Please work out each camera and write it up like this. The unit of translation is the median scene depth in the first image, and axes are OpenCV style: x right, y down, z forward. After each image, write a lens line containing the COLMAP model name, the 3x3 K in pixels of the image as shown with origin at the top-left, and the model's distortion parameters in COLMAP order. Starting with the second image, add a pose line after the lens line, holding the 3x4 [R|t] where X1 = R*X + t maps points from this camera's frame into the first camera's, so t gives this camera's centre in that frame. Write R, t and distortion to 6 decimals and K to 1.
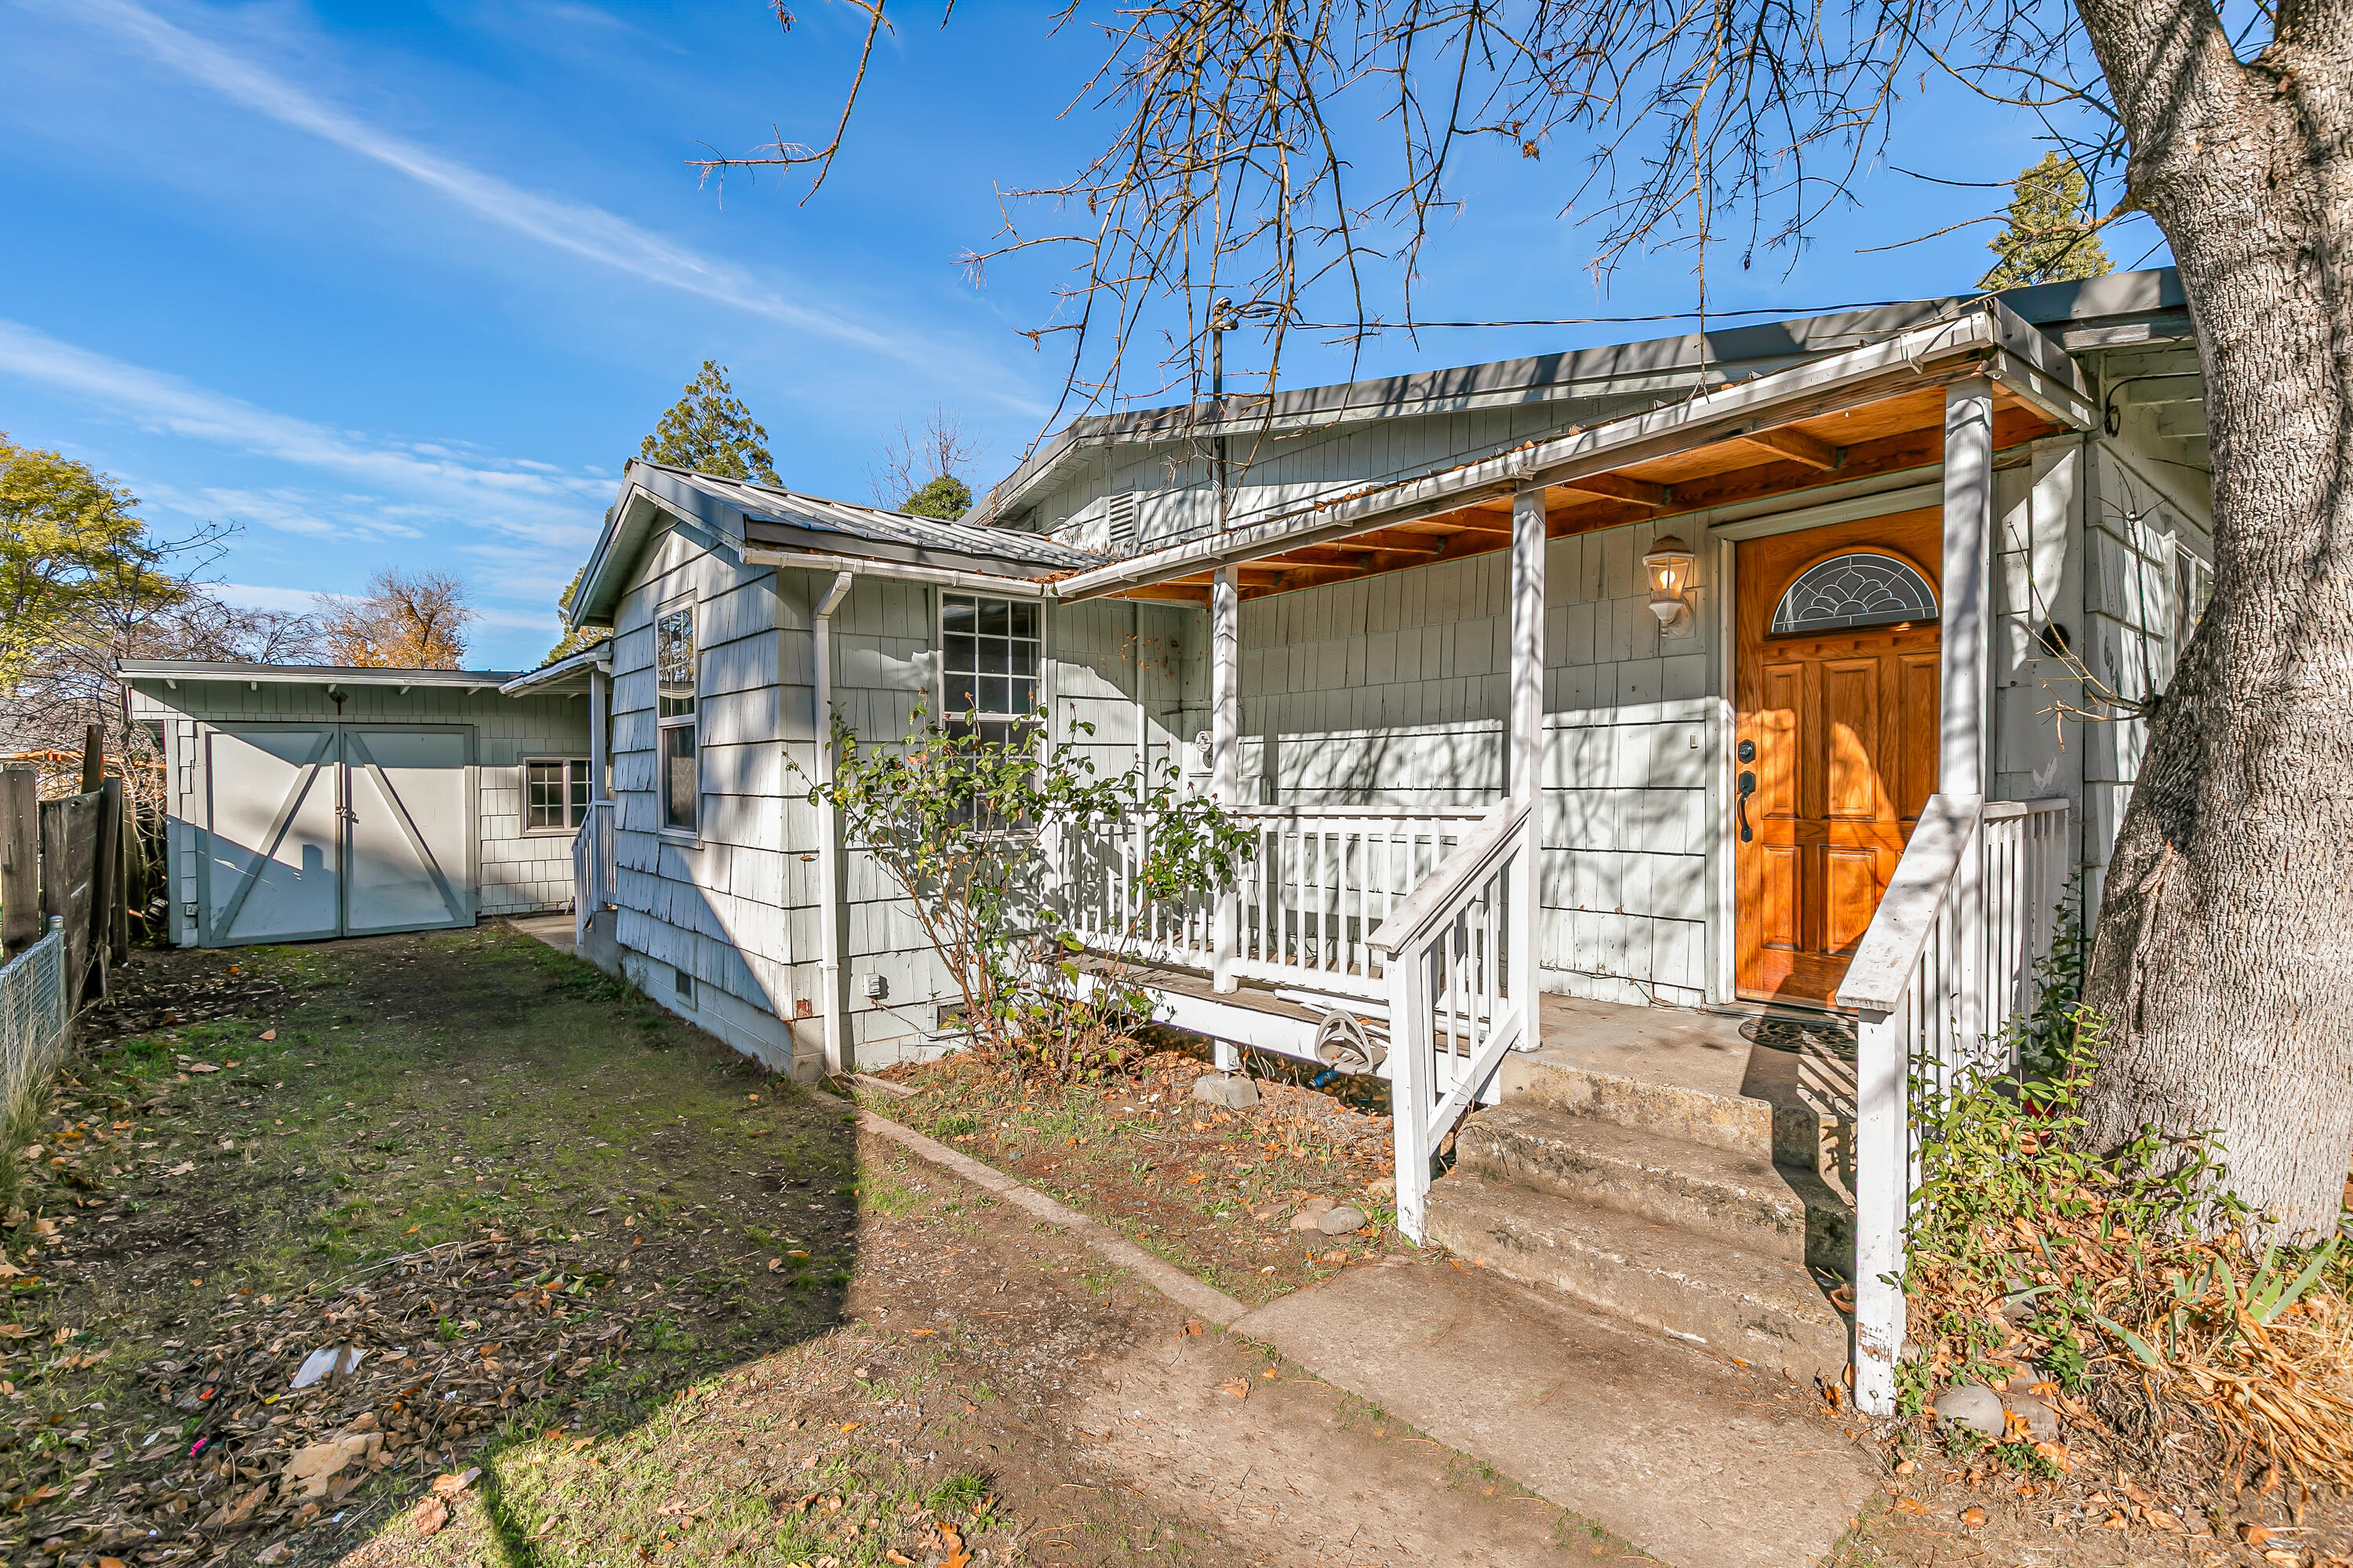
lens RADIAL K [[1076.1, 0, 1190.7], [0, 1076.1, 780.4], [0, 0, 1]] dist [0.000772, -0.000381]
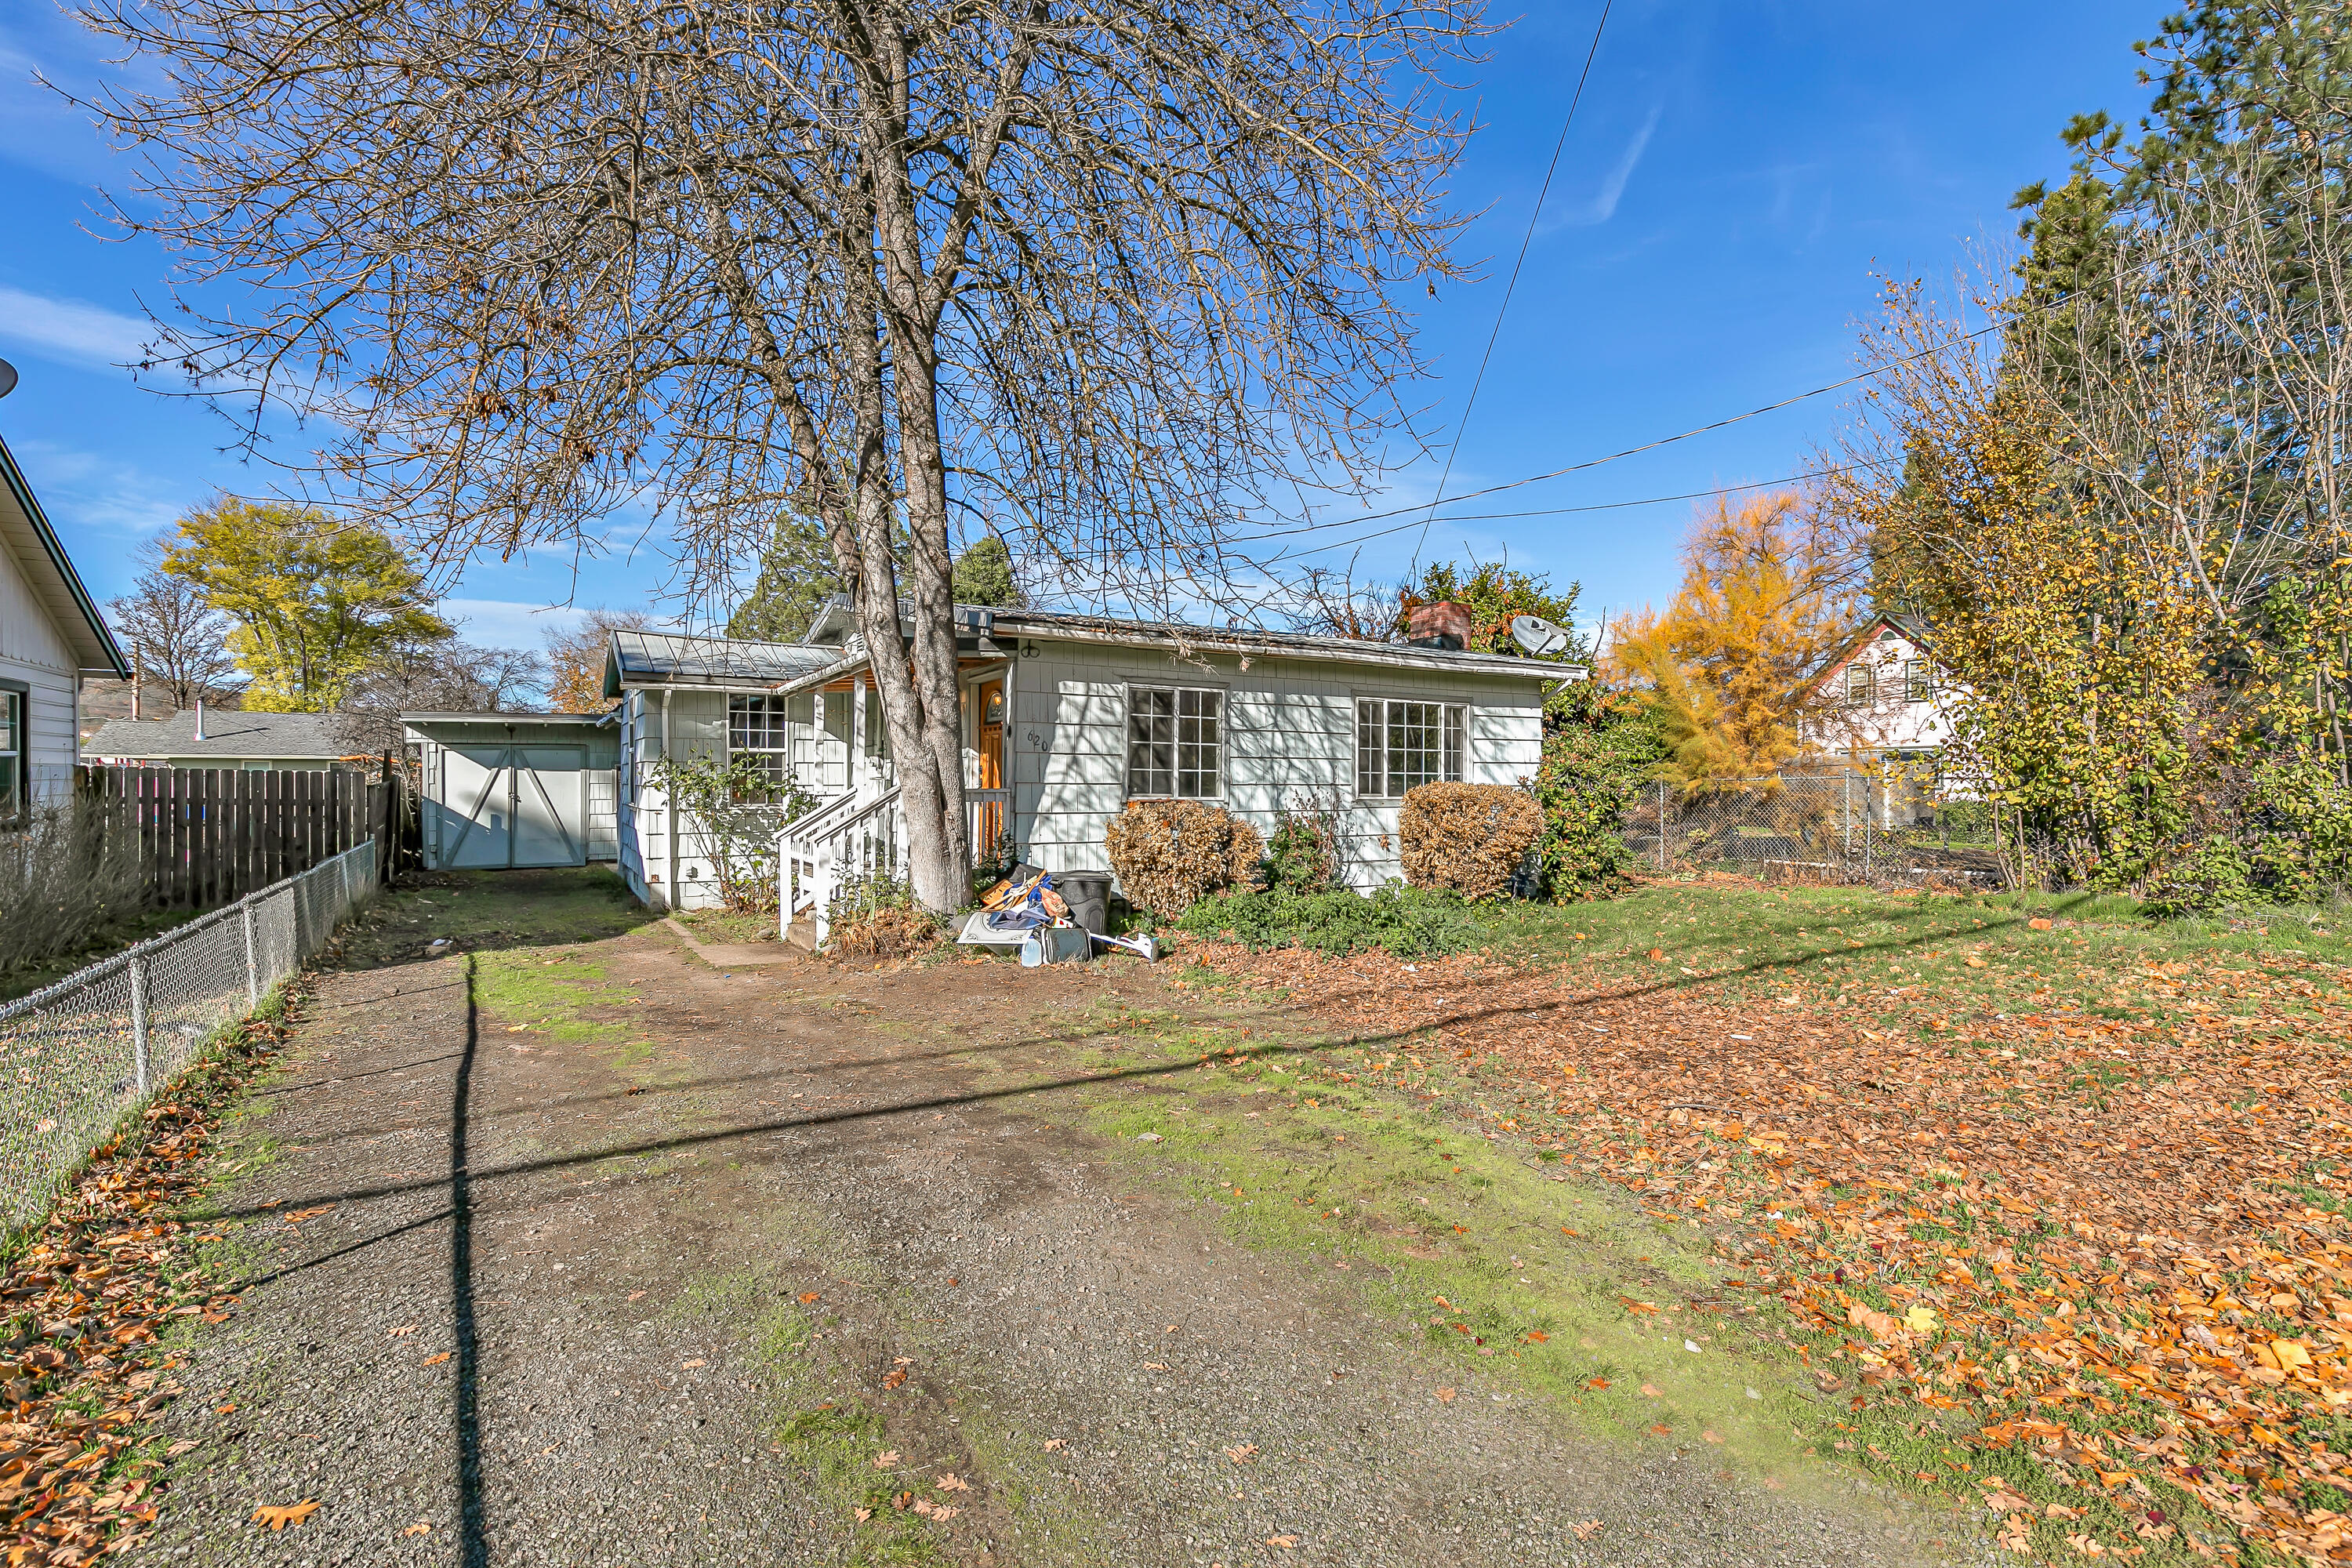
lens RADIAL K [[1075.6, 0, 1190.2], [0, 1075.6, 780.4], [0, 0, 1]] dist [0.000772, -0.000381]
pose [[0.988067, 0.011145, -0.153620, 0.572266], [-0.012095, 0.999913, -0.005251, 0.000928], [0.153548, 0.007047, 0.988116, -0.559648]]
